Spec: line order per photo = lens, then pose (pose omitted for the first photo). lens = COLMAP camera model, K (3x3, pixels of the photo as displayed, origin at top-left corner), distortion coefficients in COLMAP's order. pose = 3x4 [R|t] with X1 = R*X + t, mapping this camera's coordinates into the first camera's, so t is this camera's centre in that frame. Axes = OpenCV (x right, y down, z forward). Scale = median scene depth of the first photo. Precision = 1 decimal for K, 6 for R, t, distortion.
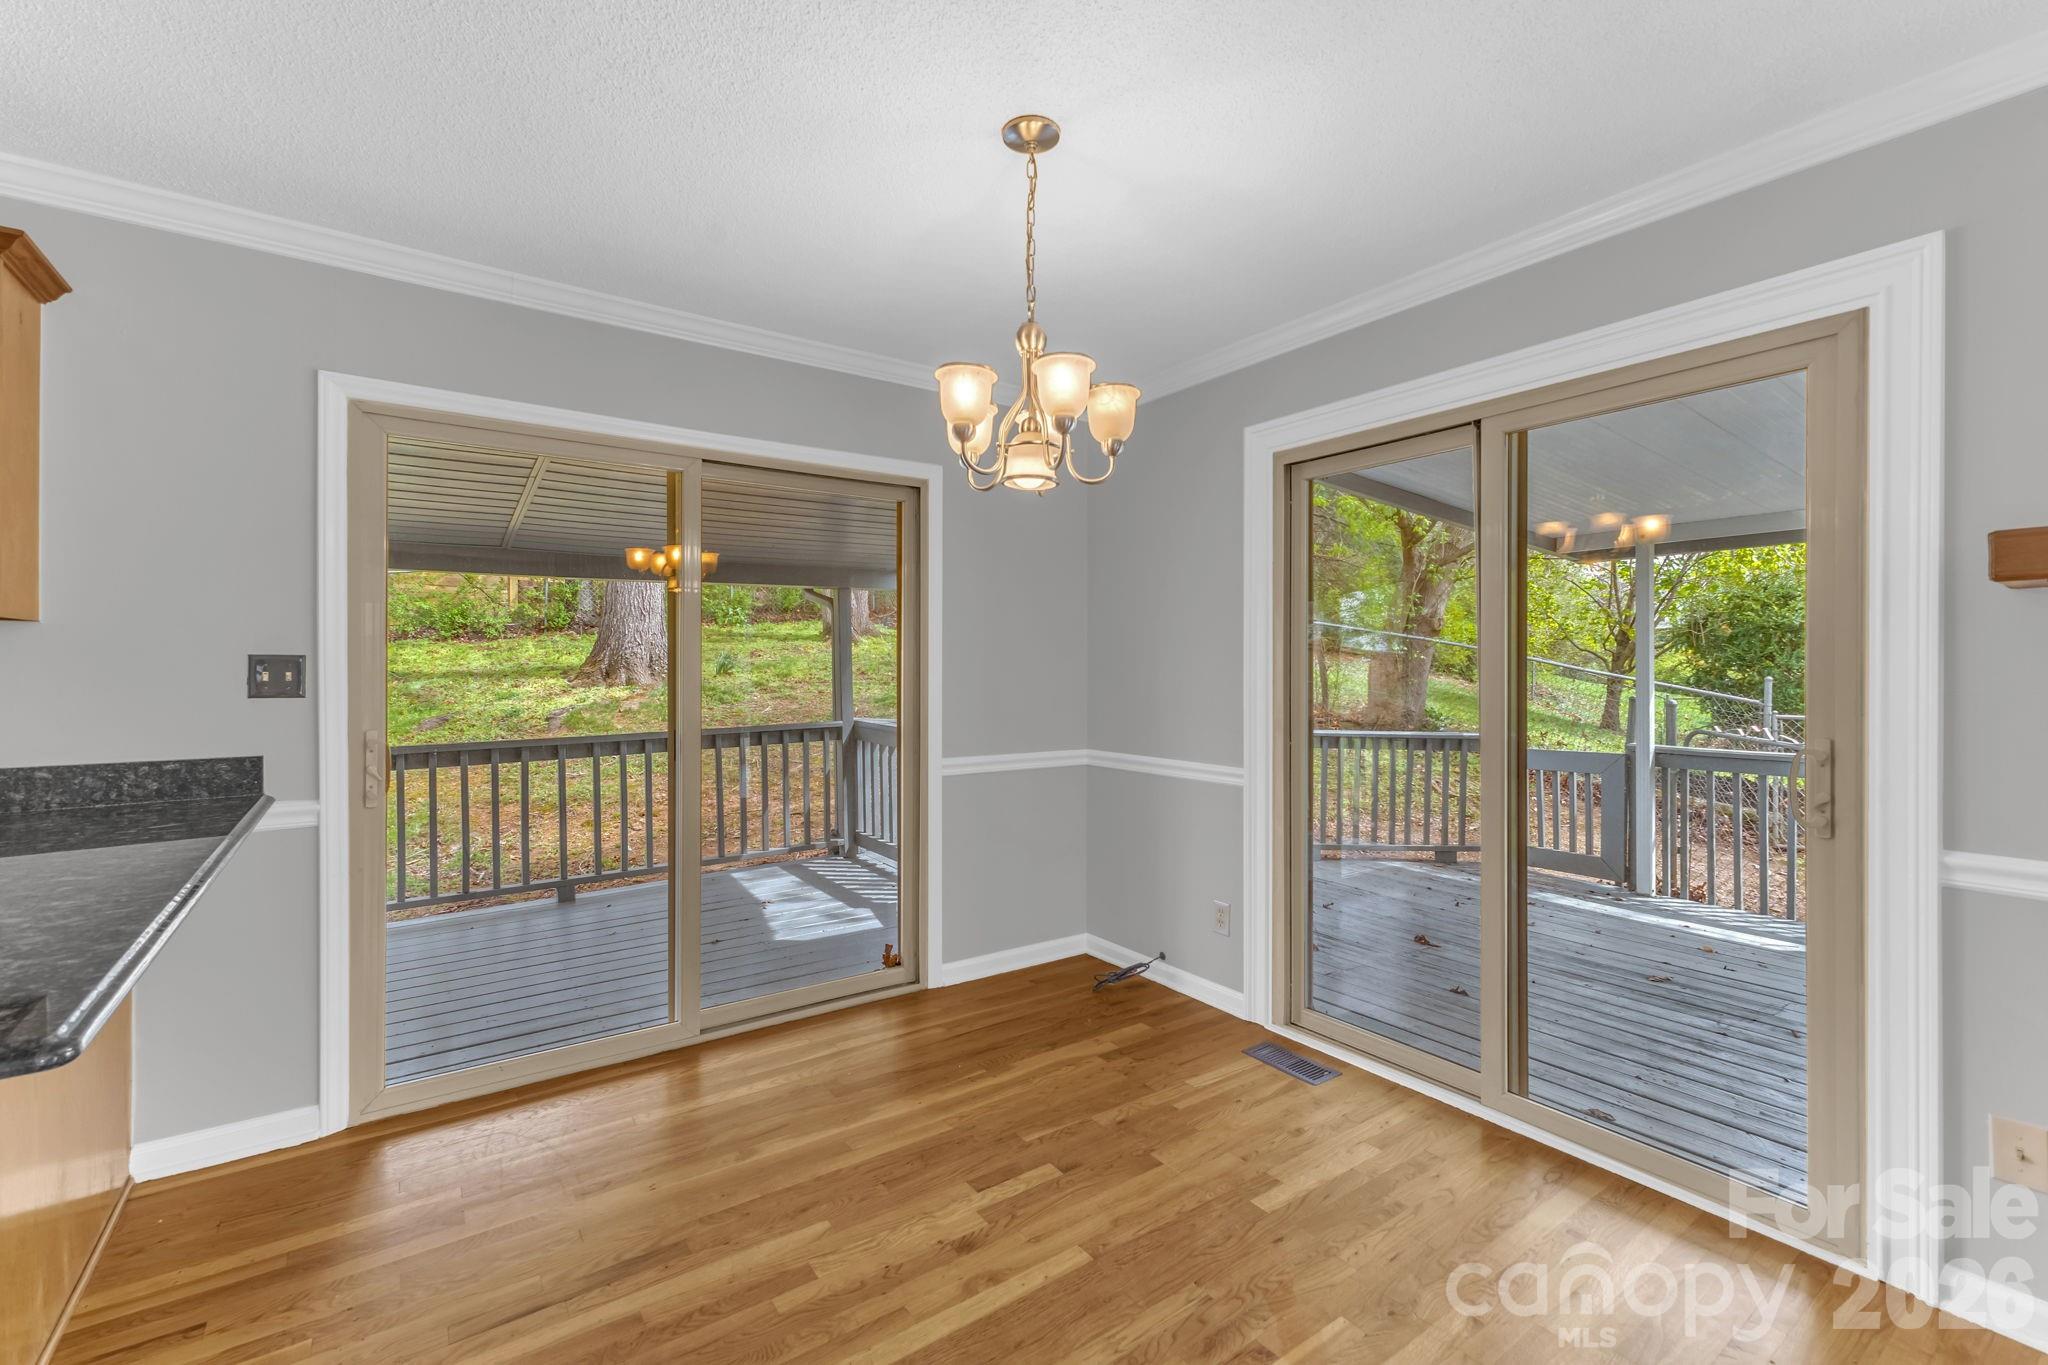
lens RADIAL K [[884.0, 0, 1022.7], [0, 884.0, 664.5], [0, 0, 1]] dist [0.003620, 0.000491]
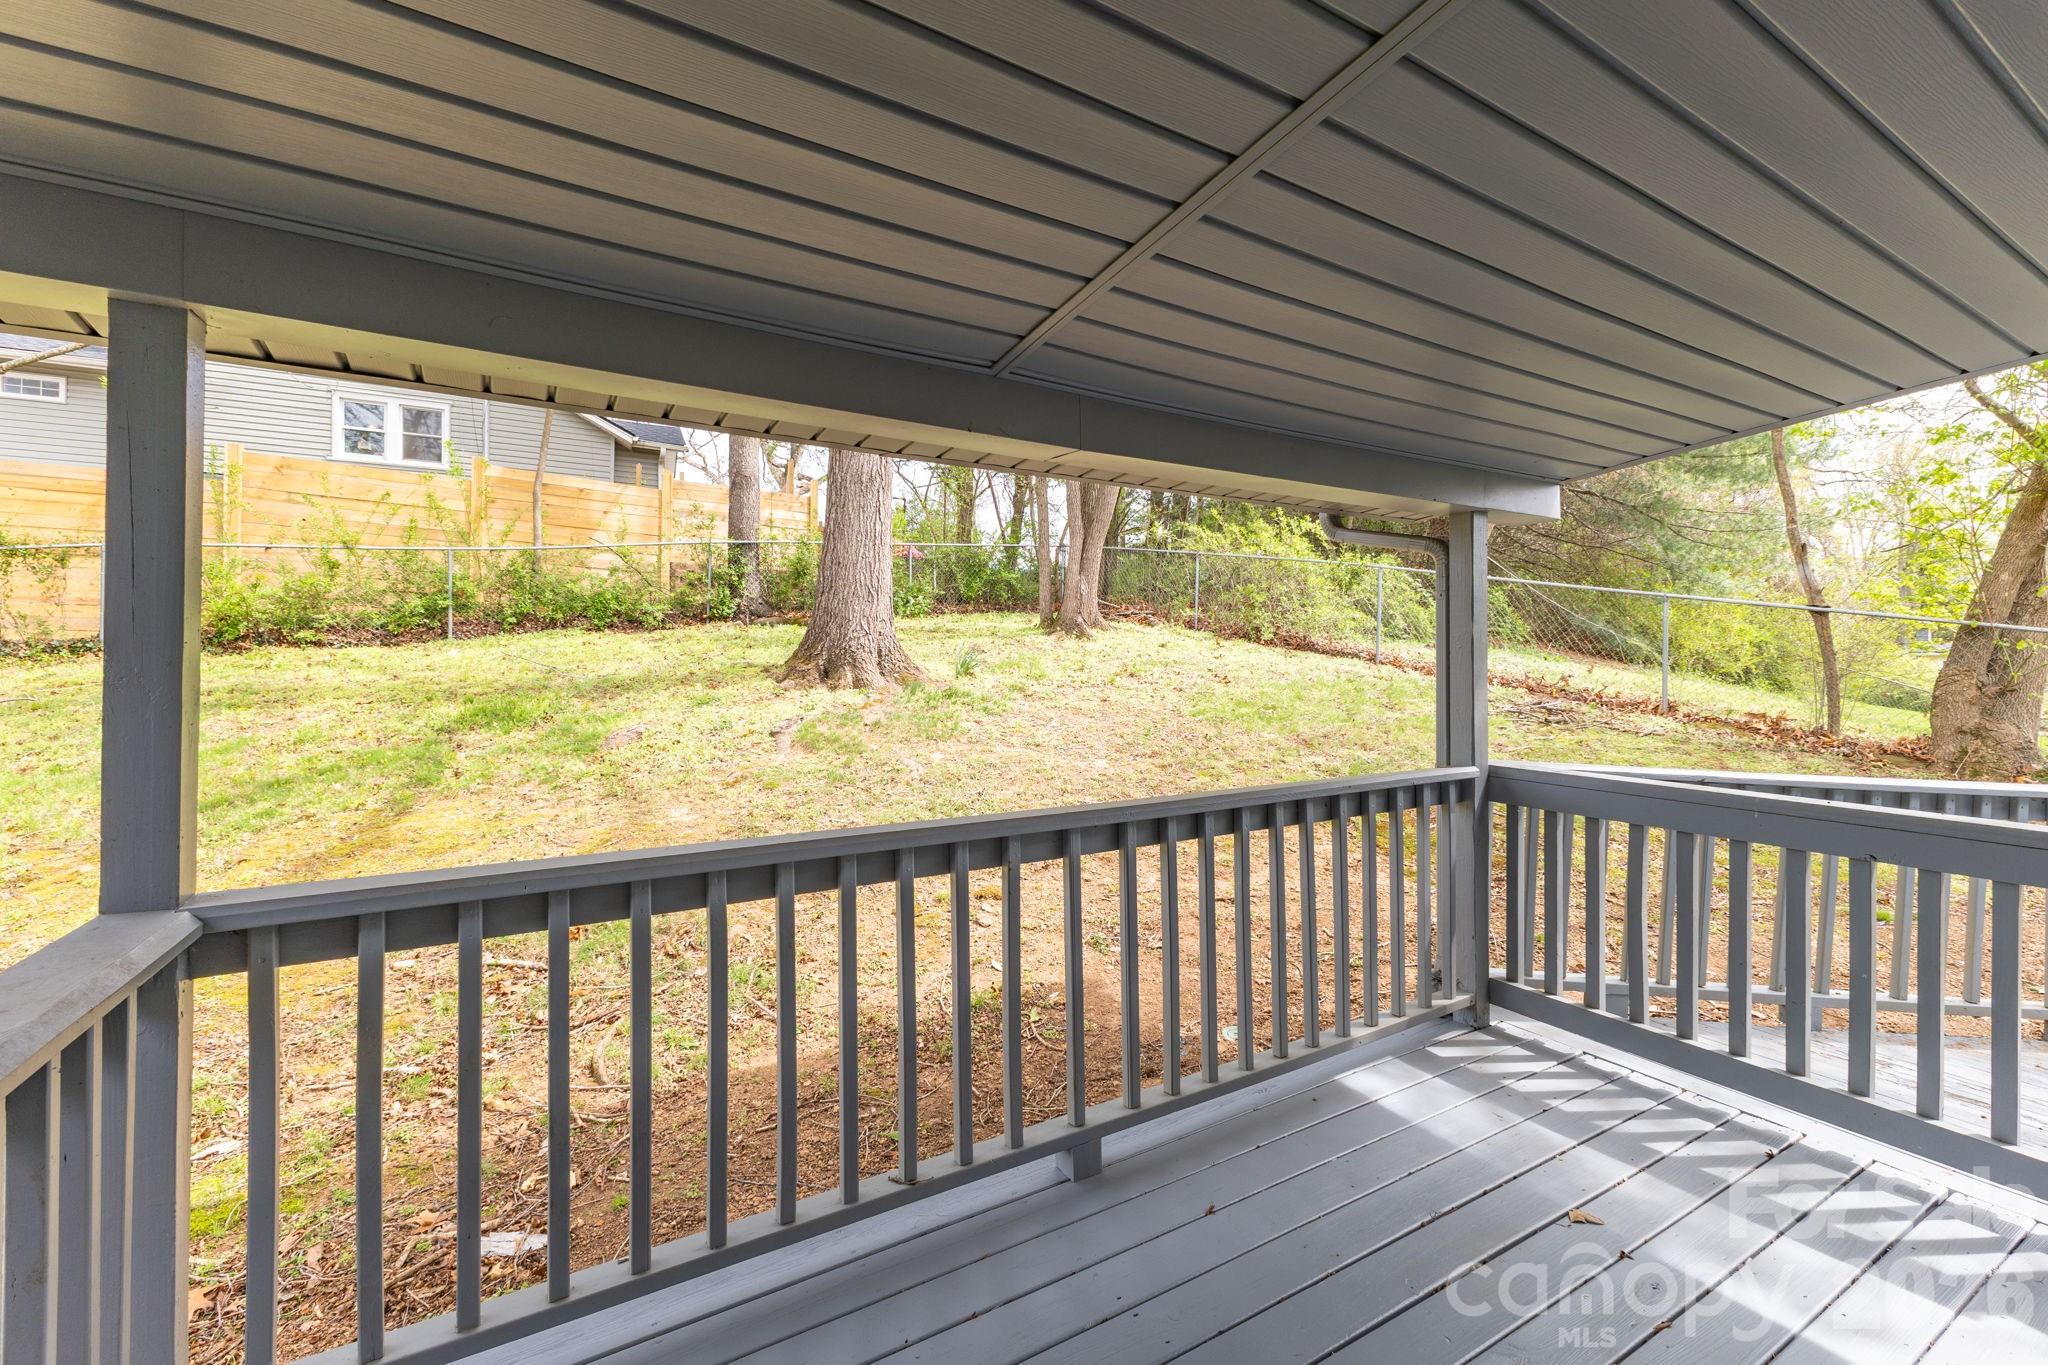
lens RADIAL K [[884.0, 0, 1027.1], [0, 884.0, 669.4], [0, 0, 1]] dist [0.003620, 0.000491]
pose [[0.997001, 0.009102, -0.076848, -0.429550], [-0.008618, 0.999941, 0.006625, 0.002734], [0.076904, -0.005943, 0.997021, 0.454899]]
